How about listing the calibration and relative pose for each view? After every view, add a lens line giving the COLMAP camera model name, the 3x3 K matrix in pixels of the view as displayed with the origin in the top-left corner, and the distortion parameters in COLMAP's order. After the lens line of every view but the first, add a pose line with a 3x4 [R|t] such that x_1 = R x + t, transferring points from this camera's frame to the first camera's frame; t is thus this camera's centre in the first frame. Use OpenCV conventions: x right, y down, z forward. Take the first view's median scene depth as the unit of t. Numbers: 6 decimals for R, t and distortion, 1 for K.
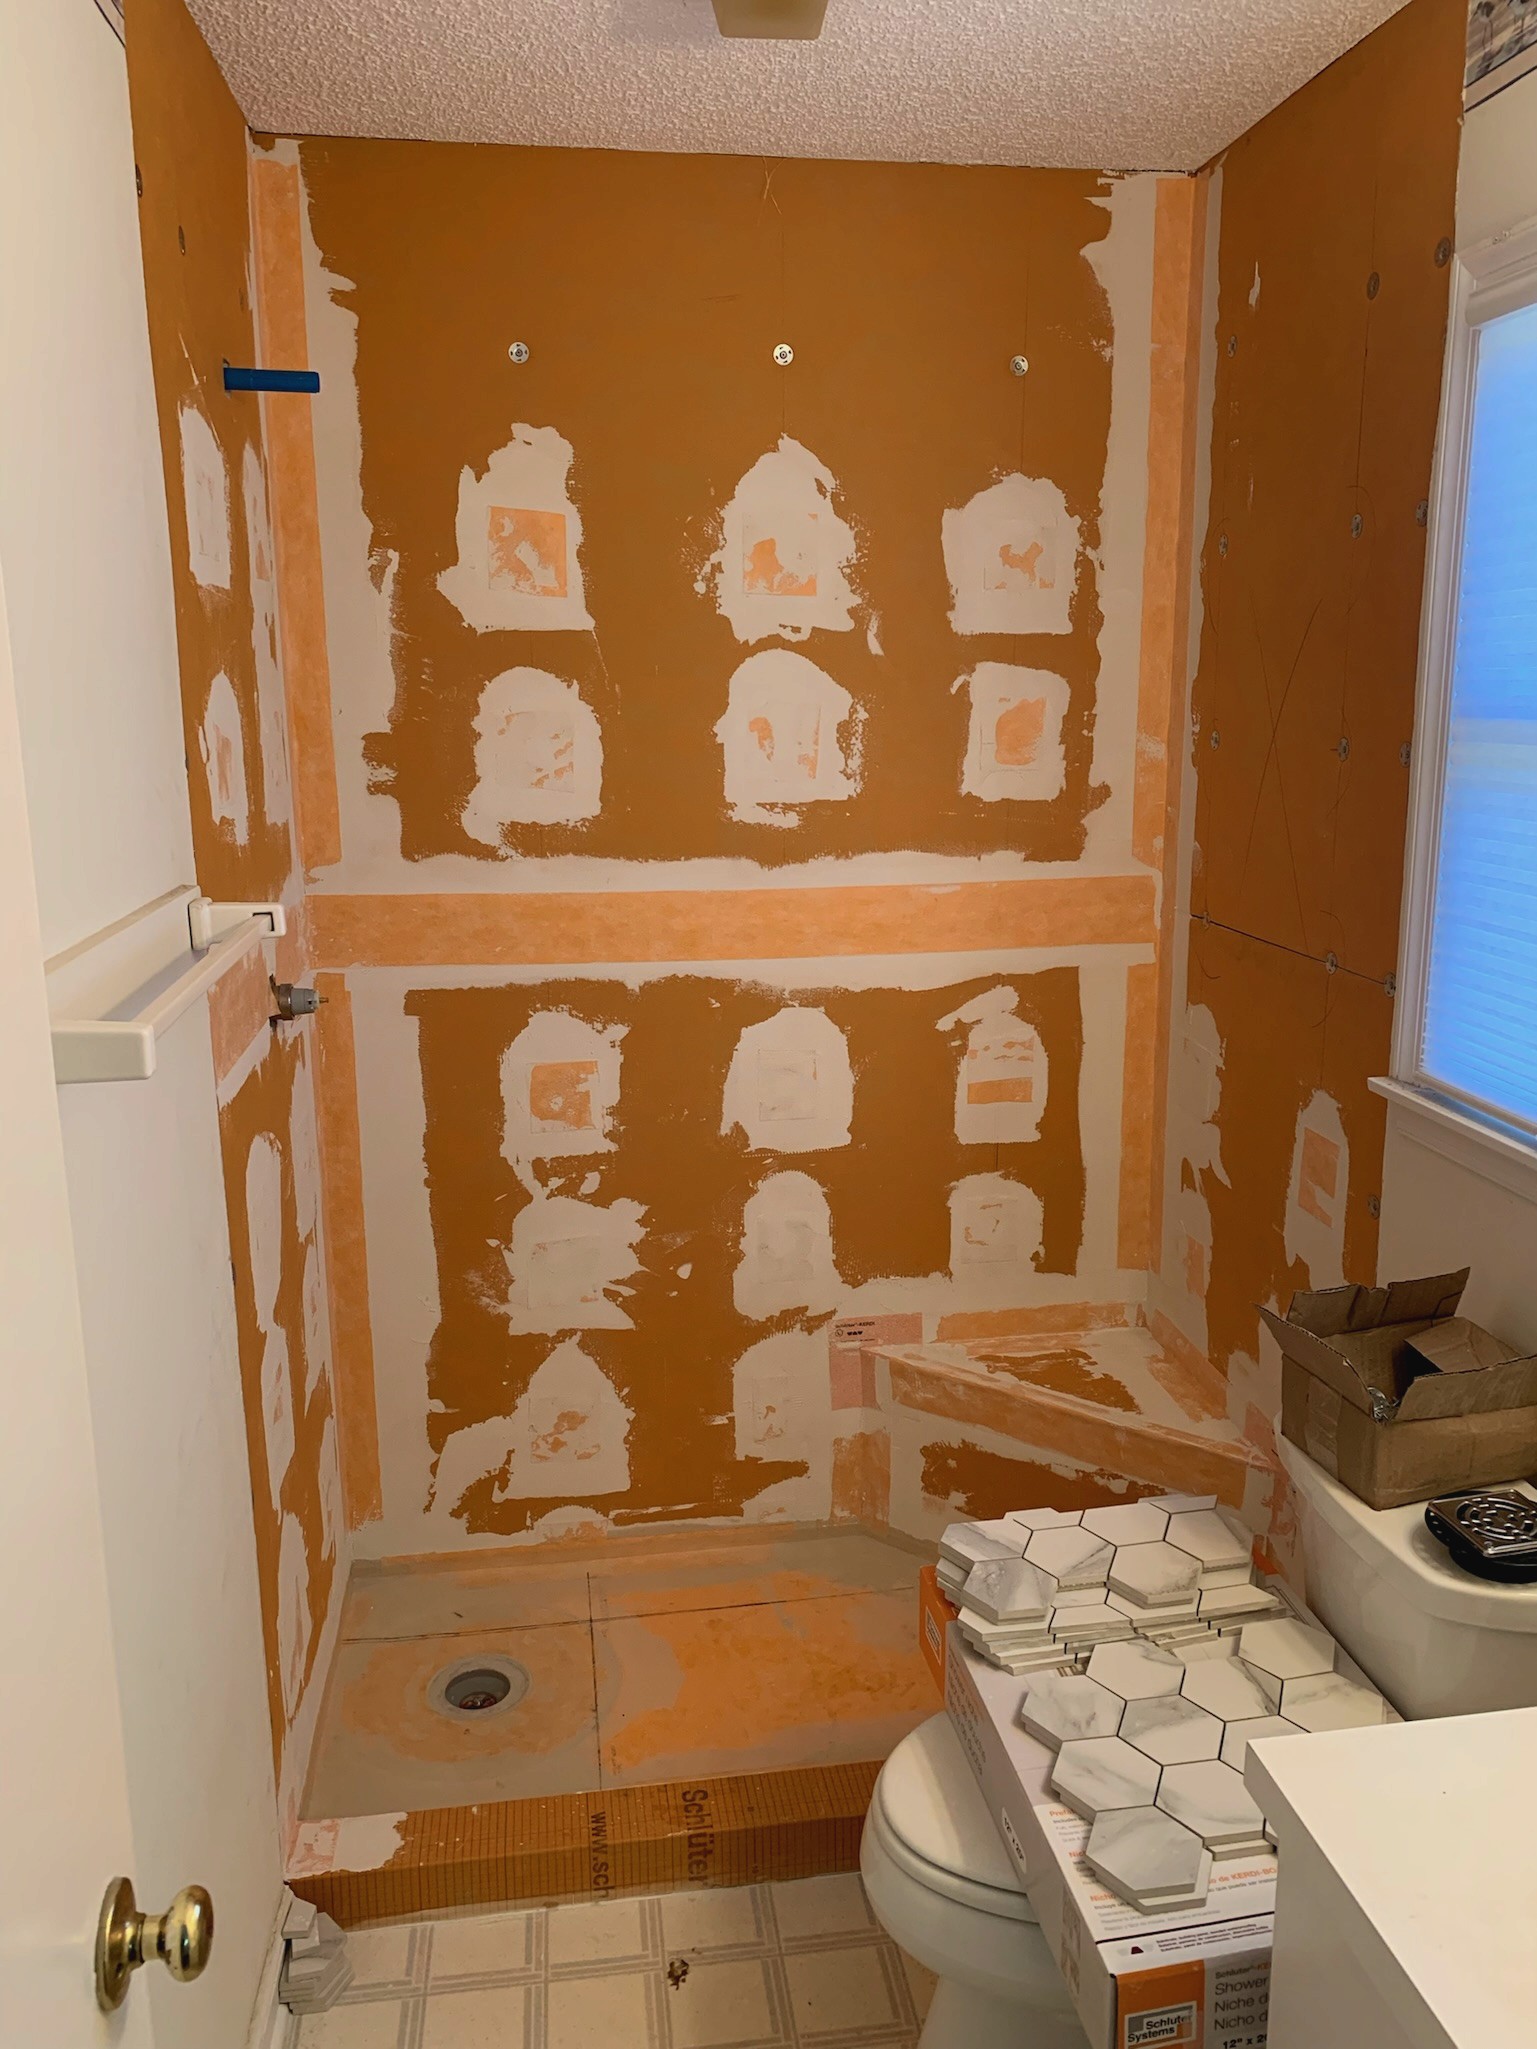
lens RADIAL K [[1563.4, 0, 771.5], [0, 1563.4, 1022.3], [0, 0, 1]] dist [0.029186, -0.047378]
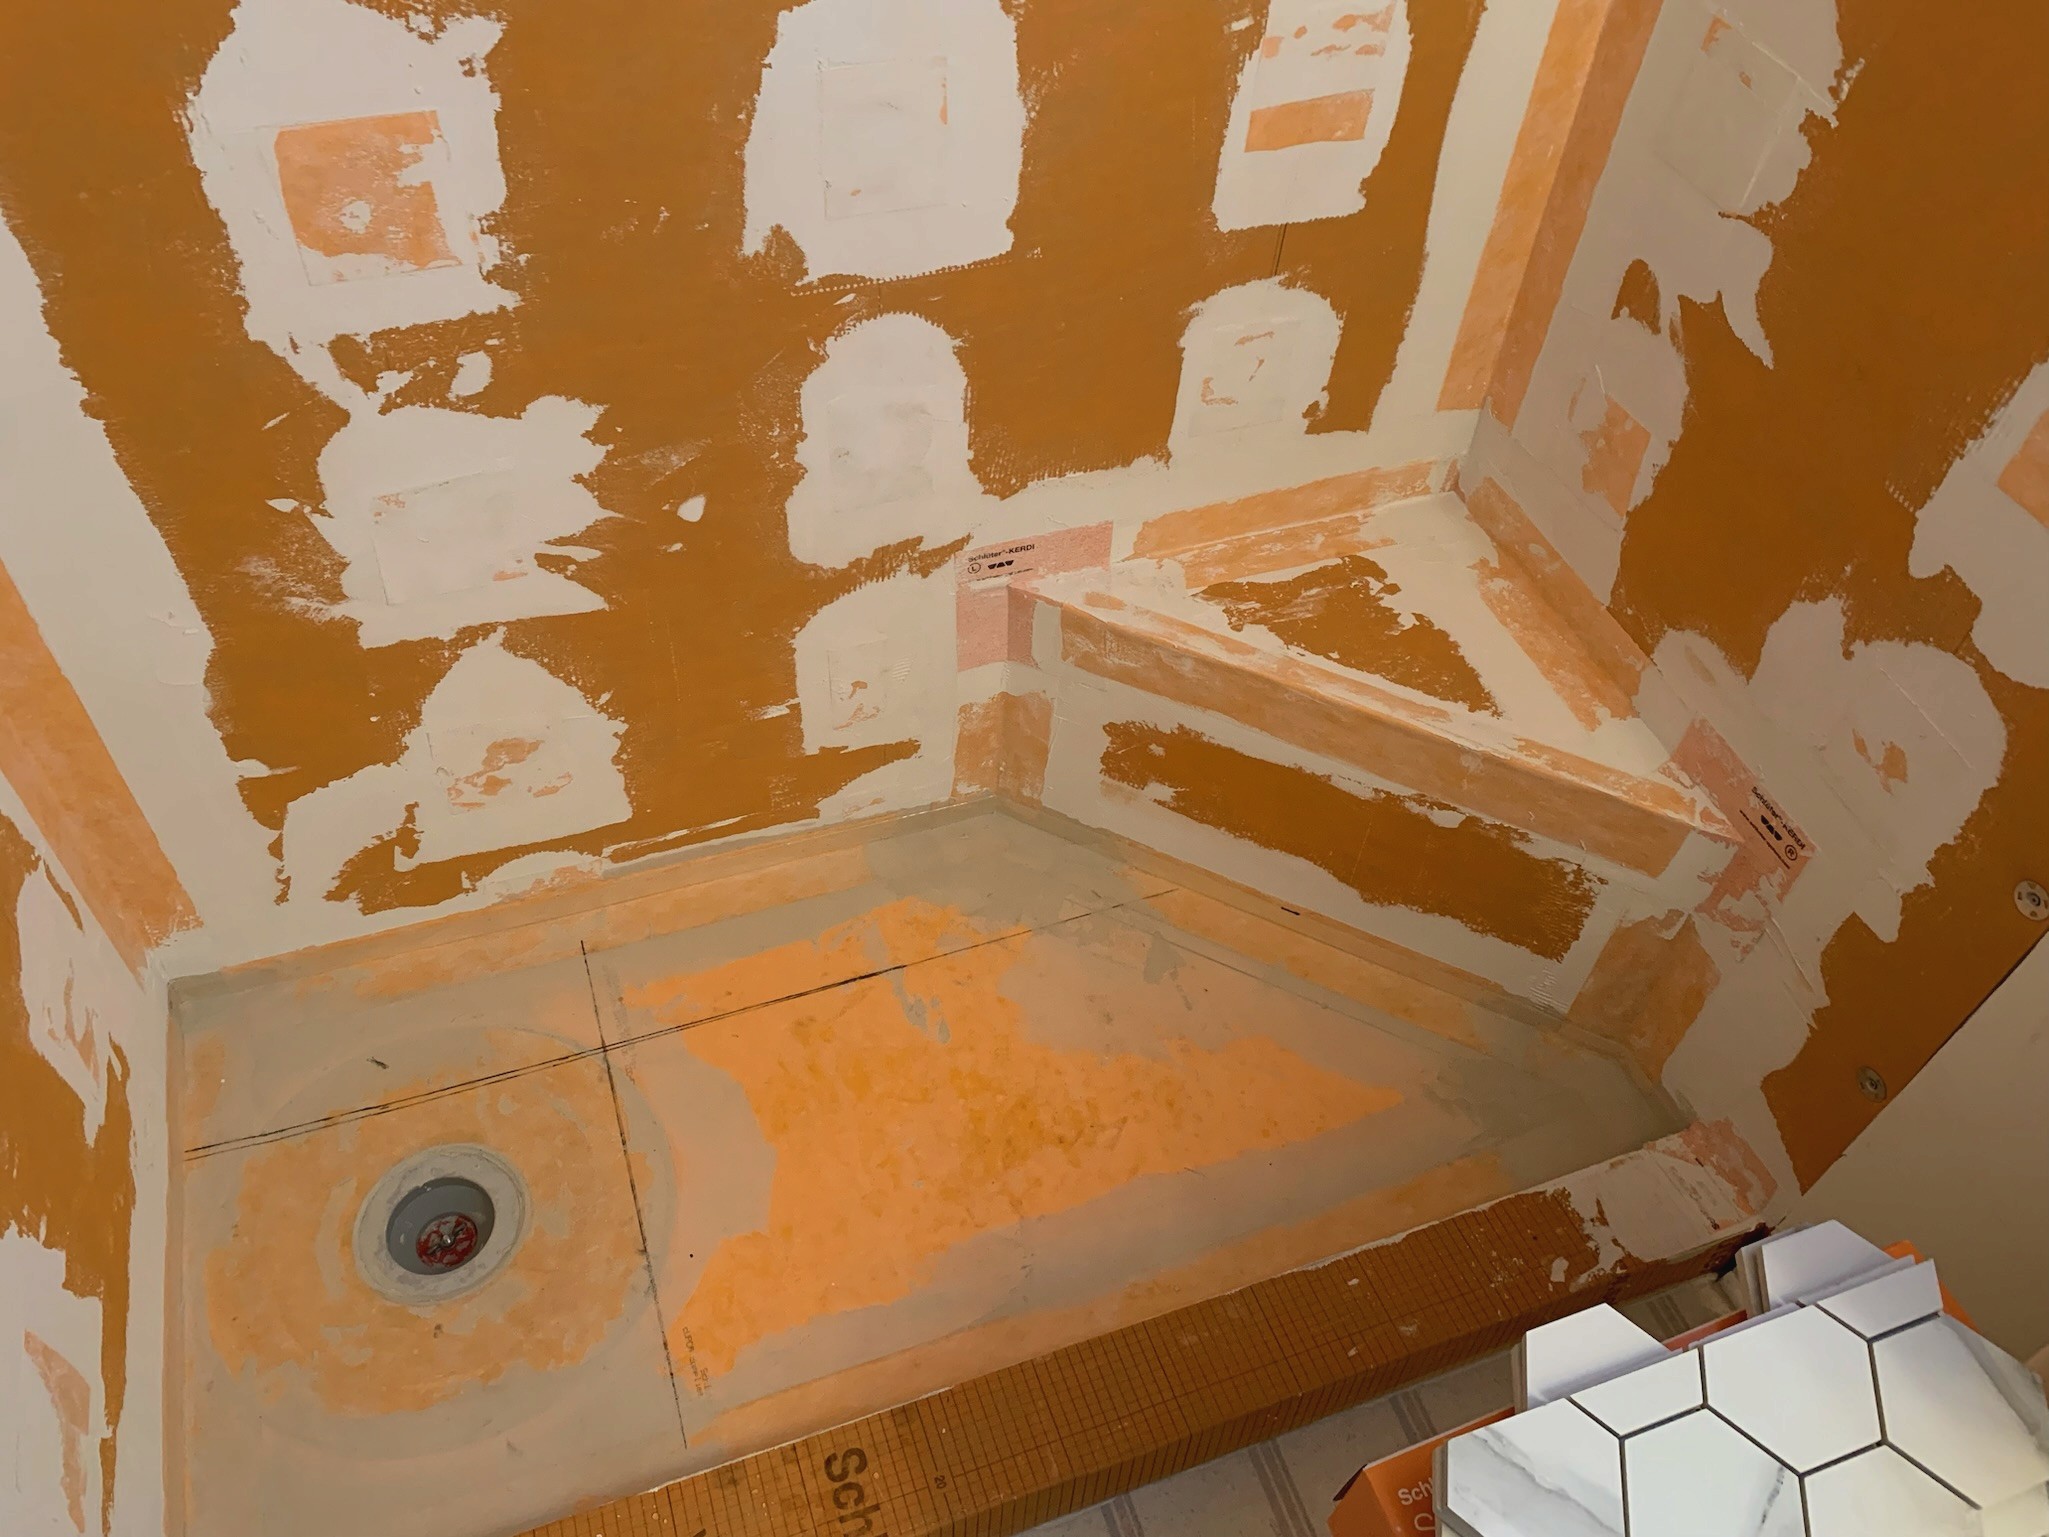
lens RADIAL K [[1563.4, 0, 1024.5], [0, 1563.4, 766.8], [0, 0, 1]] dist [0.029186, -0.047378]
pose [[0.978735, -0.103407, 0.177159, -0.048862], [-0.020079, 0.811200, 0.584424, -0.077999], [-0.204145, -0.575553, 0.791873, 0.521038]]
